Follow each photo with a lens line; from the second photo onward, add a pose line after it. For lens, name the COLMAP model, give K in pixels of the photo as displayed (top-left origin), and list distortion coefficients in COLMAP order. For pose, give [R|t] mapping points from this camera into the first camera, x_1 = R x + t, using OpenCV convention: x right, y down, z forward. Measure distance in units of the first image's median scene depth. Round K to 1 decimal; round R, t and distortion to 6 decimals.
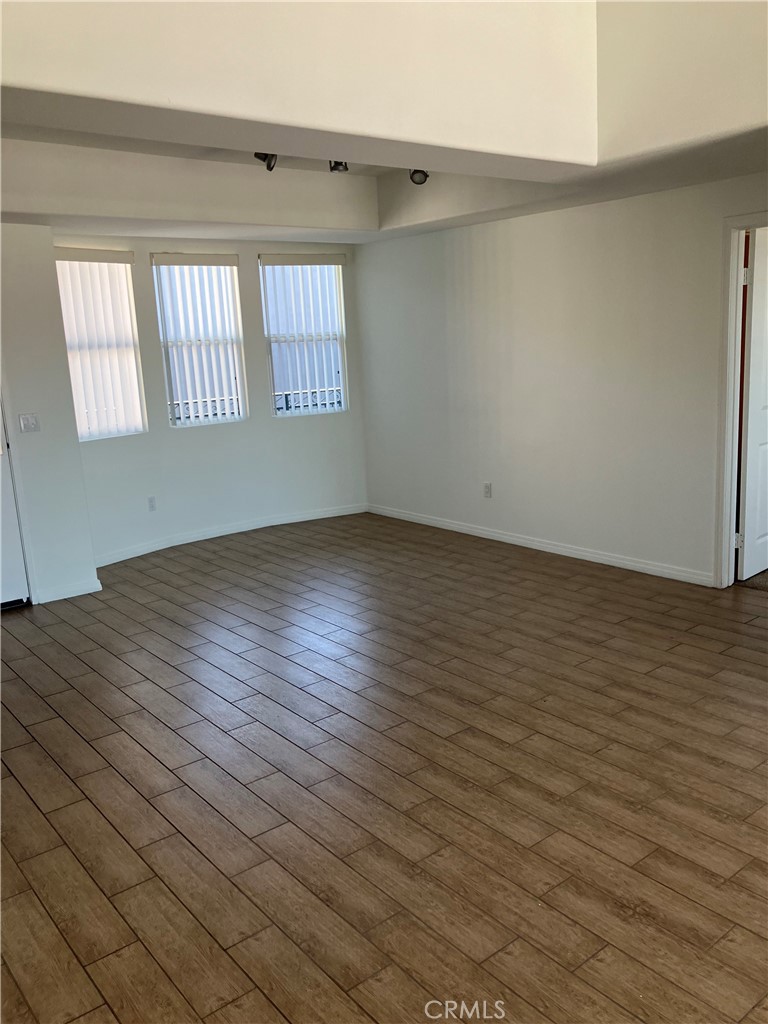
lens RADIAL K [[837.4, 0, 389.1], [0, 837.4, 505.8], [0, 0, 1]] dist [0.169882, -0.425962]
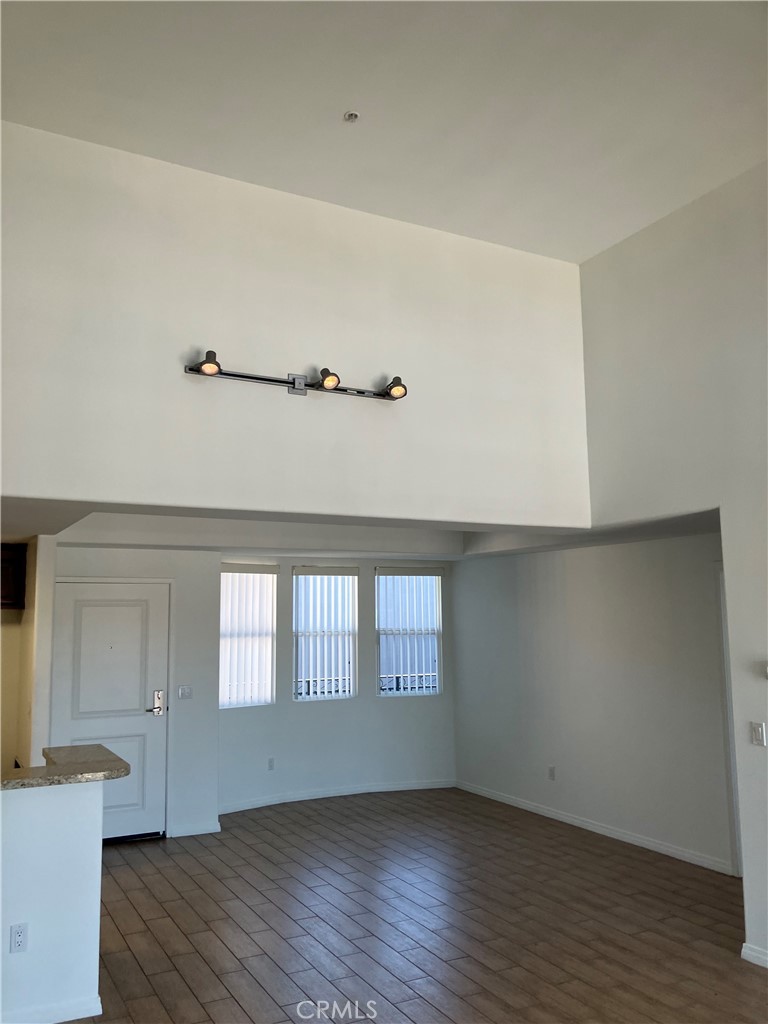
lens RADIAL K [[838.4, 0, 384.0], [0, 838.4, 512.0], [0, 0, 1]] dist [0.025194, 0.004179]
pose [[0.981337, 0.015553, -0.191664, 0.117945], [-0.075452, 0.947934, -0.309399, 0.018124], [0.176873, 0.318086, 0.931417, -0.238160]]
